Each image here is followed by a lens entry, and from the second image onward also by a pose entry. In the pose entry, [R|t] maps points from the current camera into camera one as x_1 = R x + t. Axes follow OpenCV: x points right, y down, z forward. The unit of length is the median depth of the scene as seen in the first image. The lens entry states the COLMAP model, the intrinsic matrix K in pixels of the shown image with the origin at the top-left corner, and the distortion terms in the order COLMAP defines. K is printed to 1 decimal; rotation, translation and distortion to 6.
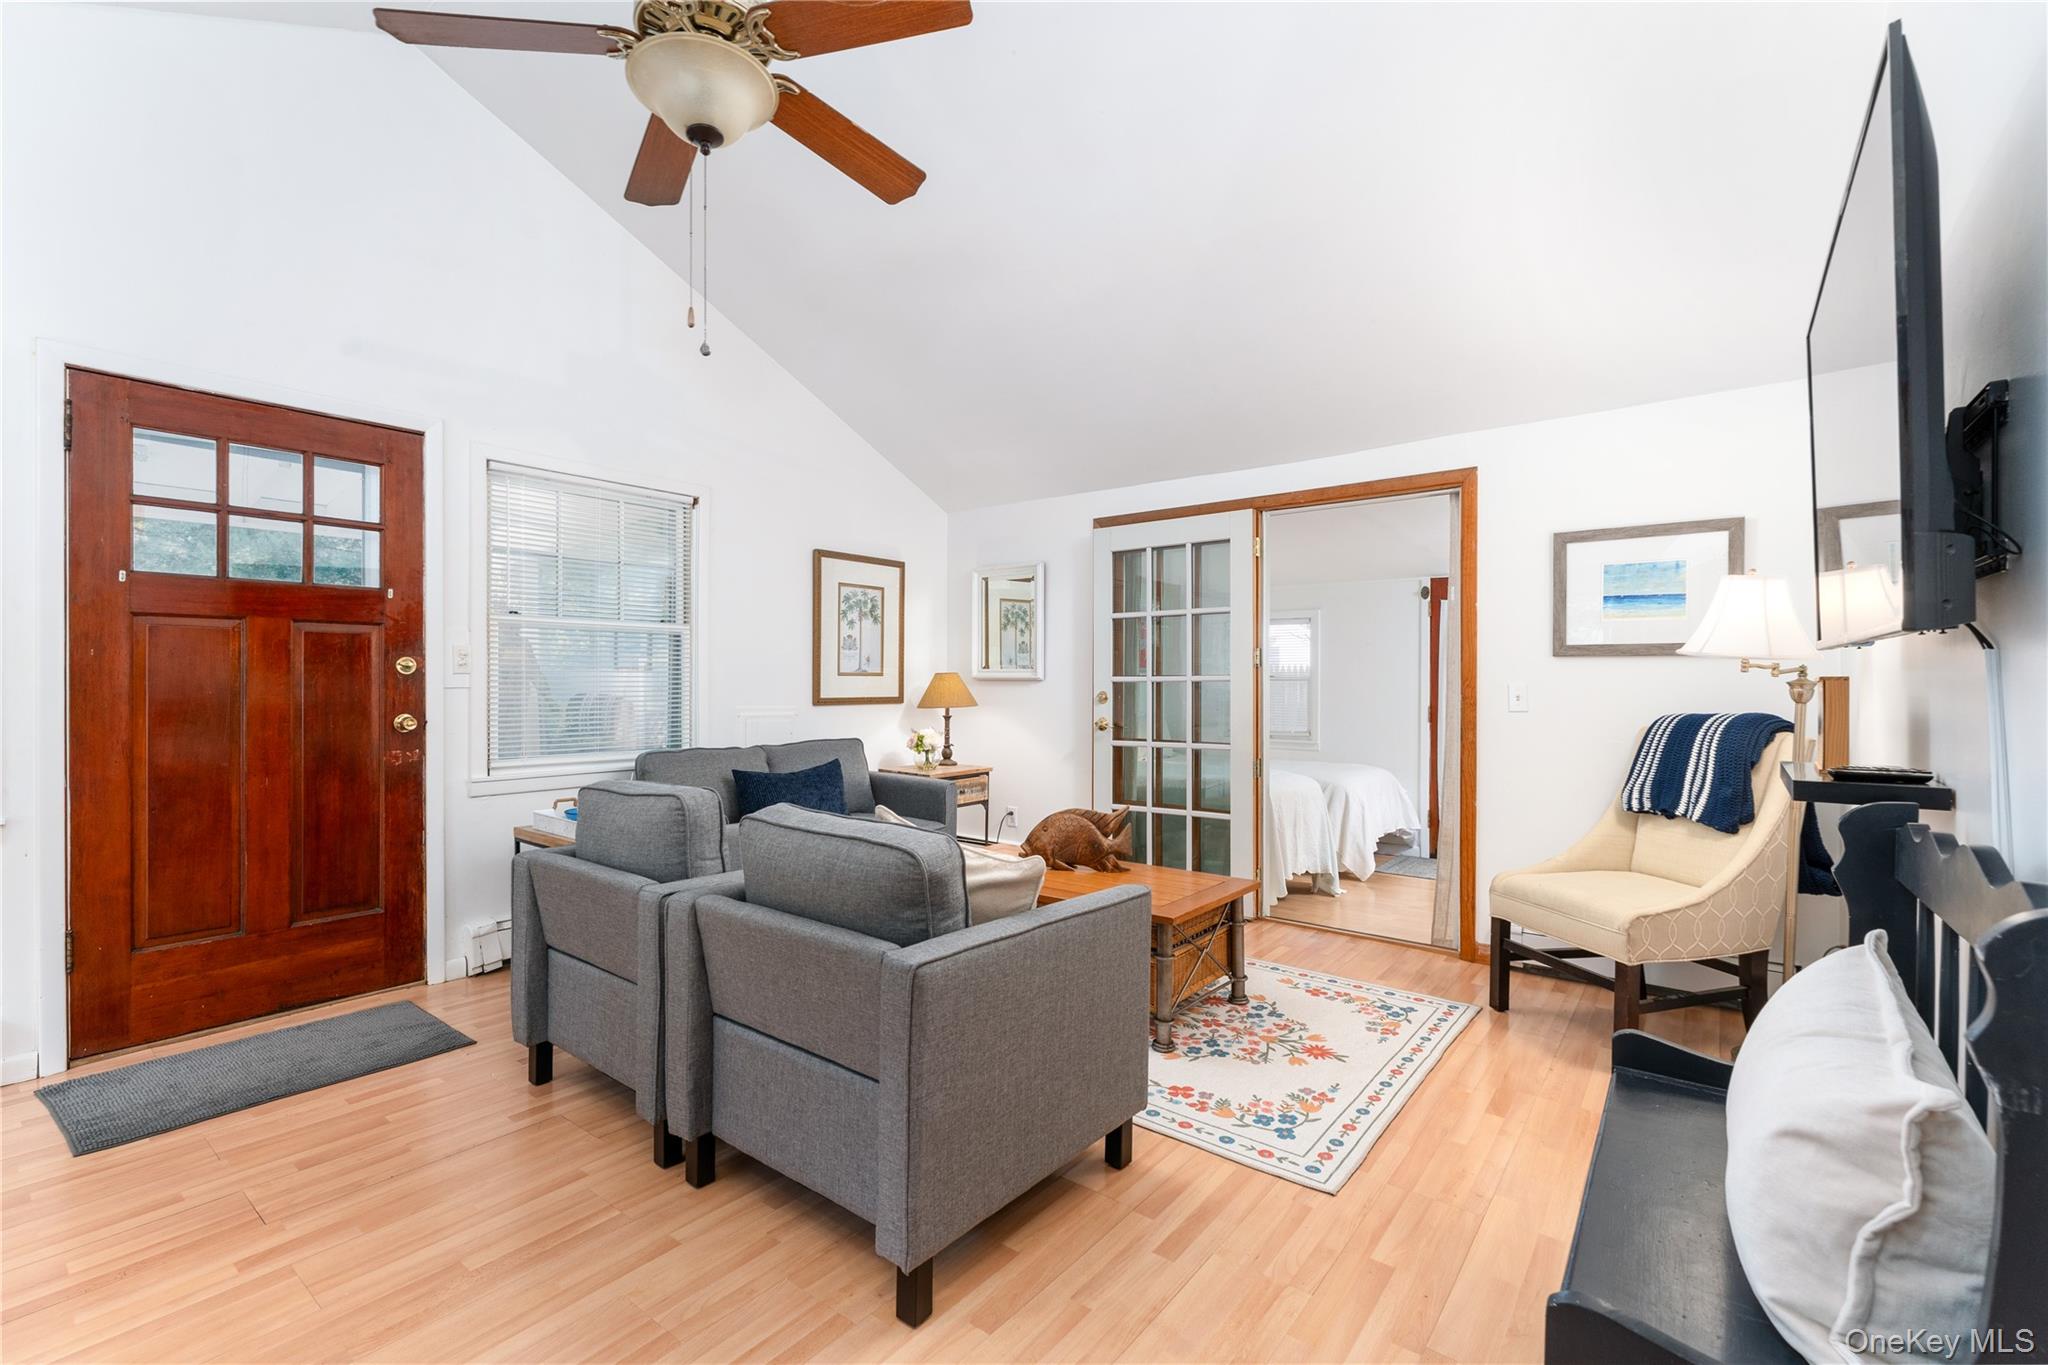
lens RADIAL K [[887.1, 0, 1004.2], [0, 887.1, 681.9], [0, 0, 1]] dist [0.000245, -0.000211]
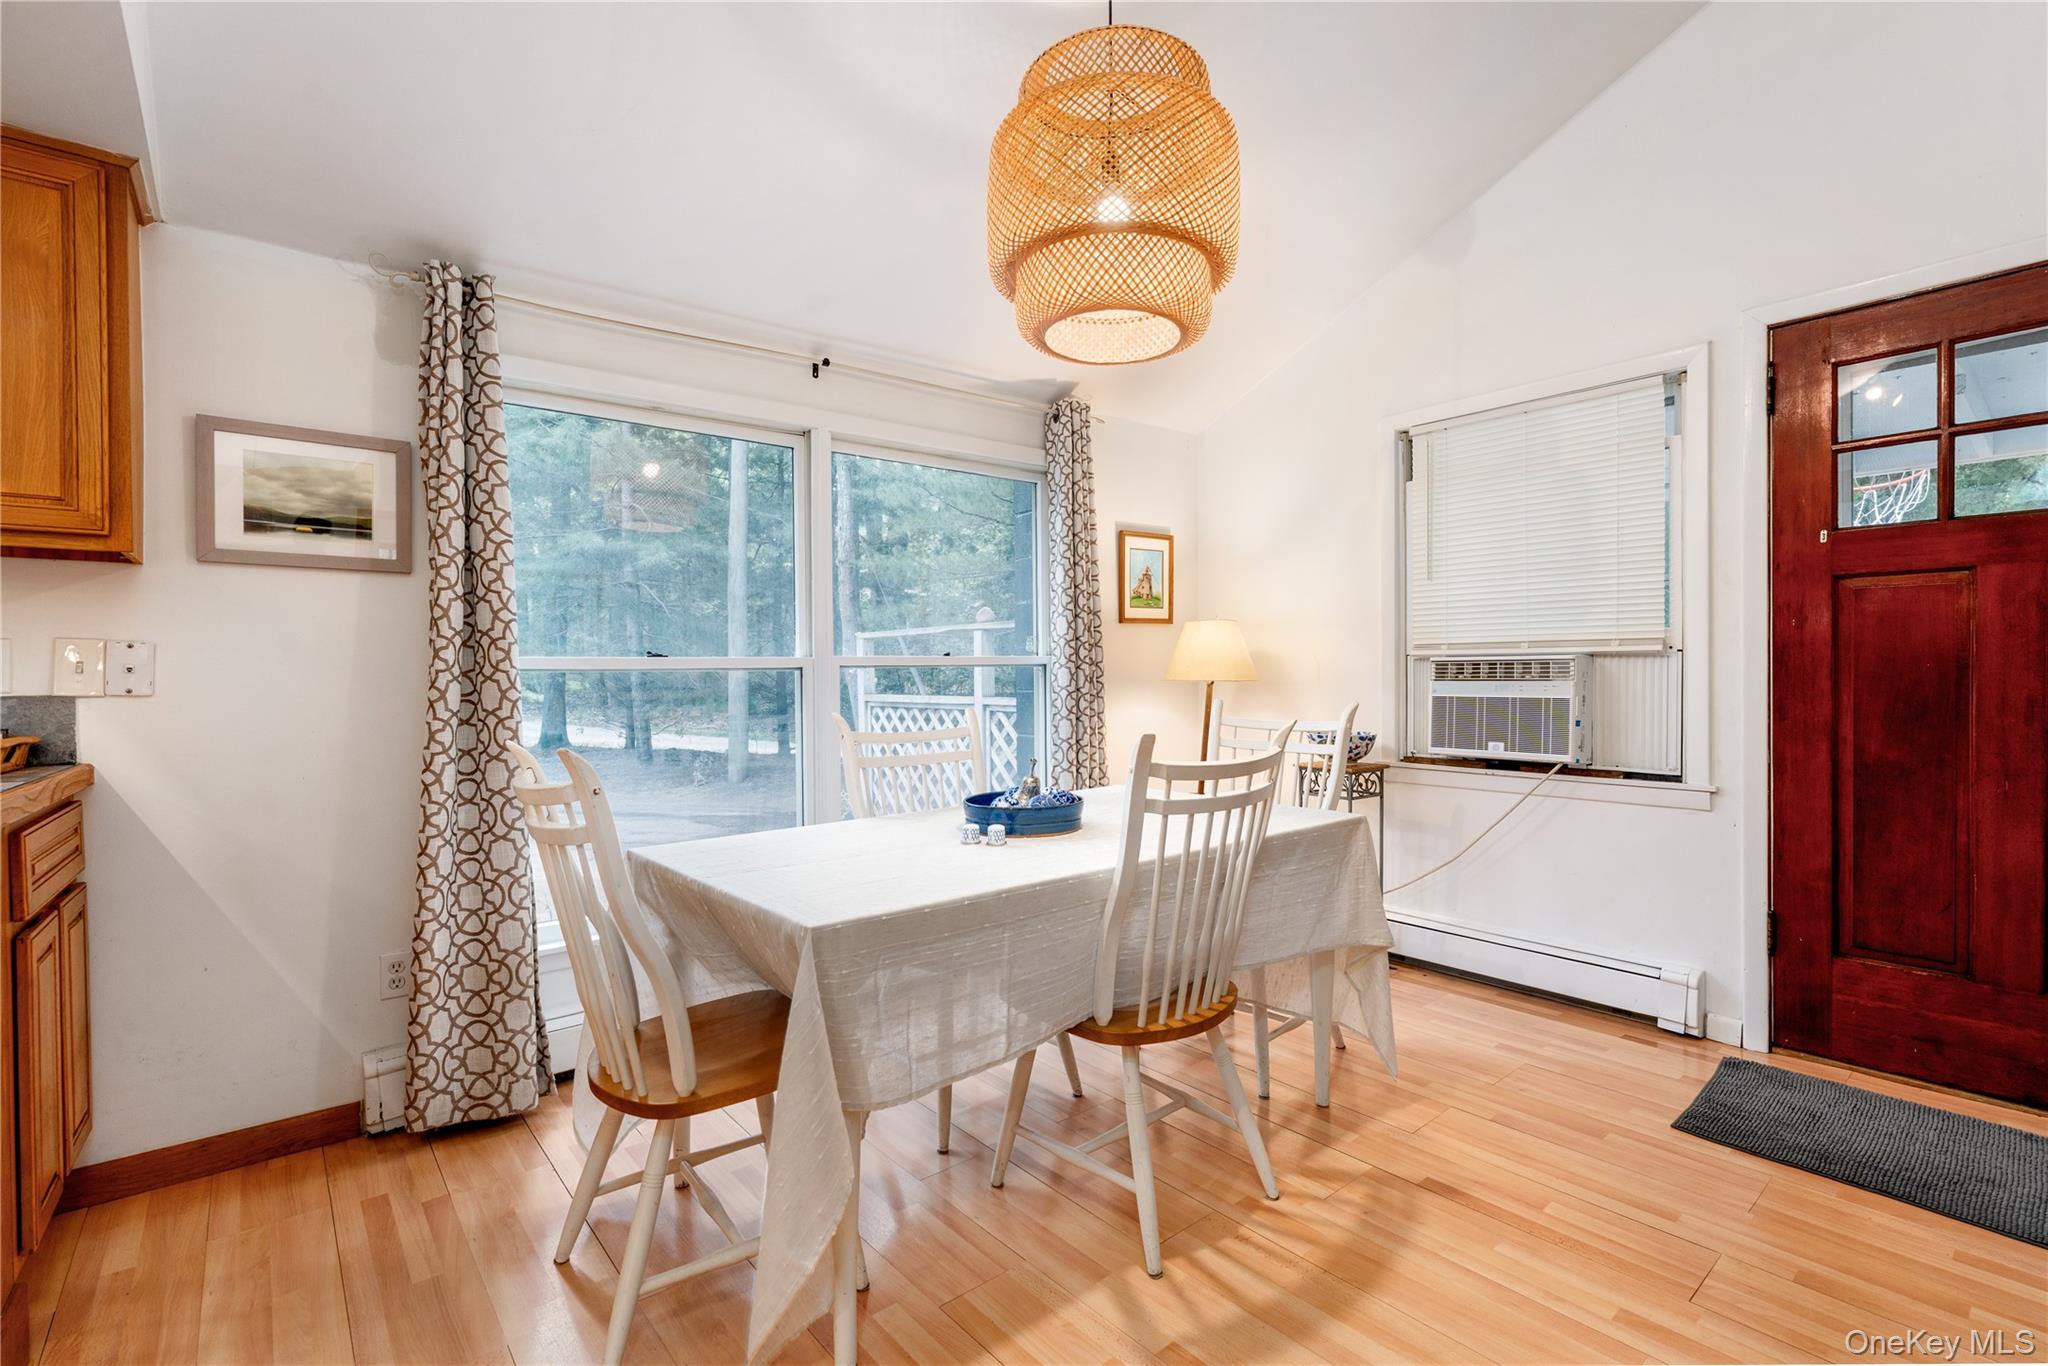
lens RADIAL K [[924.1, 0, 1015.6], [0, 924.1, 679.0], [0, 0, 1]] dist [0.000074, -0.000096]
pose [[-0.205737, 0.010217, -0.978554, 0.100167], [0.011719, 0.999900, 0.007976, 0.008838], [0.978537, -0.009826, -0.205836, 0.394984]]
